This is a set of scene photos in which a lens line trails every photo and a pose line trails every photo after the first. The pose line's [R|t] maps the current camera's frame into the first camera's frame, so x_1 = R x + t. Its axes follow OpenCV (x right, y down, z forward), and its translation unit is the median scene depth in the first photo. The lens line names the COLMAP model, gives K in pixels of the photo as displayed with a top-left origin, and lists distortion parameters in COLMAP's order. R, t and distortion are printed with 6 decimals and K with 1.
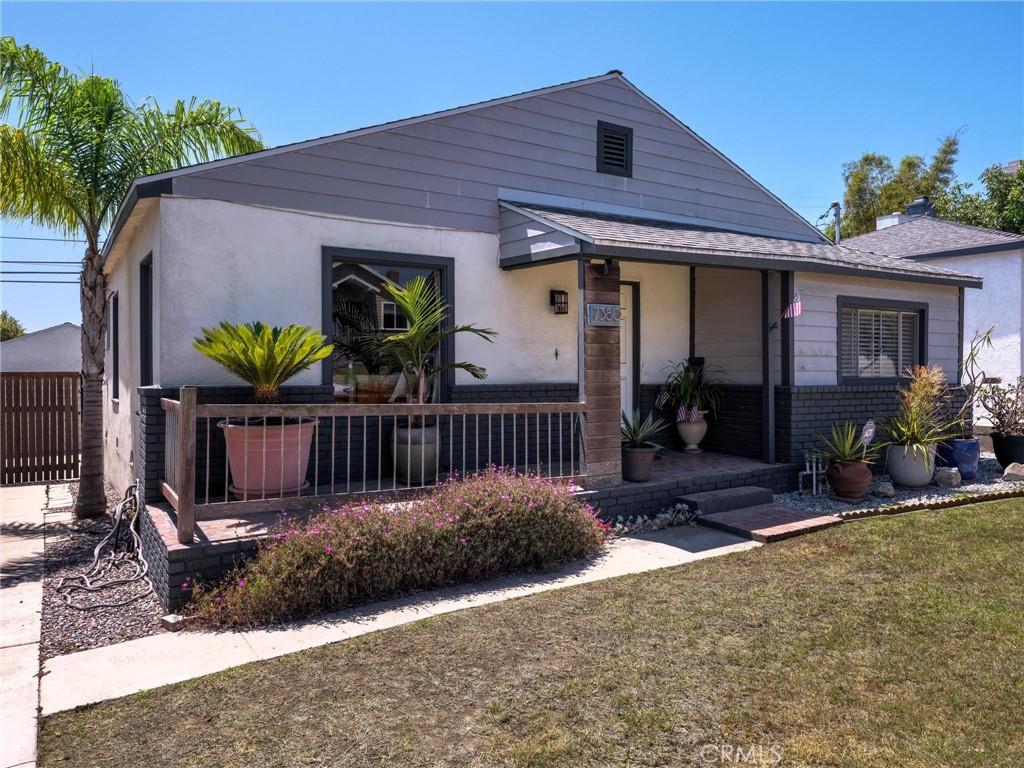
lens RADIAL K [[715.9, 0, 512.0], [0, 715.9, 356.5], [0, 0, 1]] dist [0.000847, 0.000294]
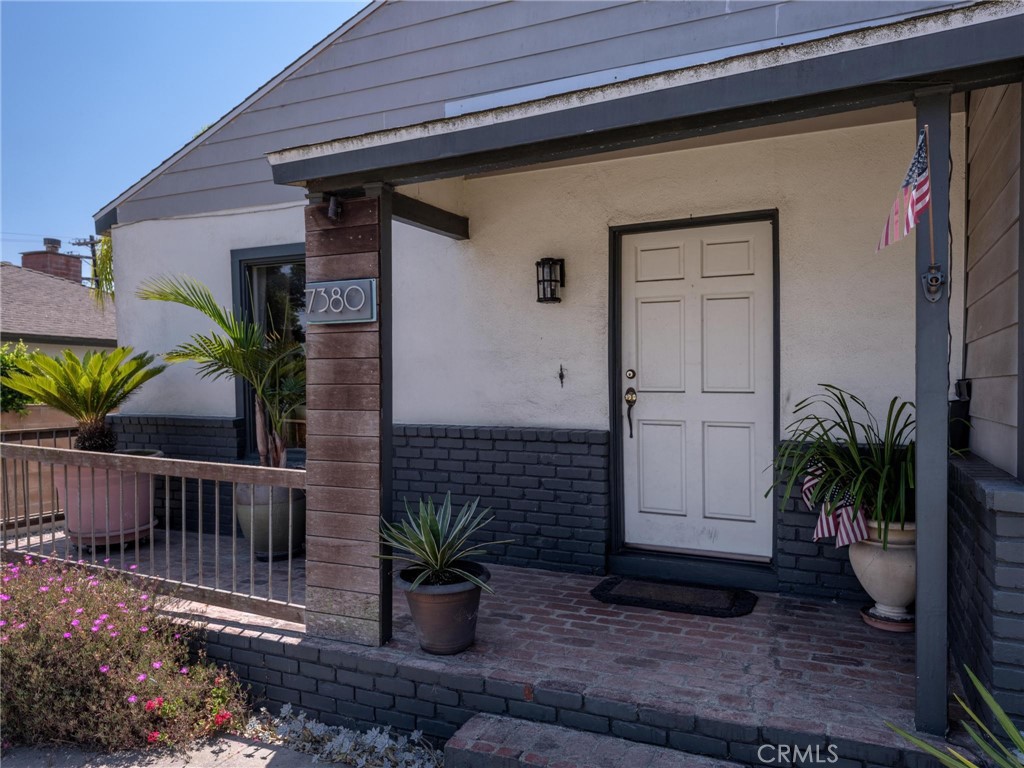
lens RADIAL K [[712.1, 0, 512.0], [0, 712.1, 398.8], [0, 0, 1]] dist [0.002367, 0.000379]
pose [[0.542223, 0.021247, -0.839966, 0.607504], [0.011910, 0.999385, 0.032968, -0.004801], [0.840150, -0.027880, 0.541637, 0.817345]]
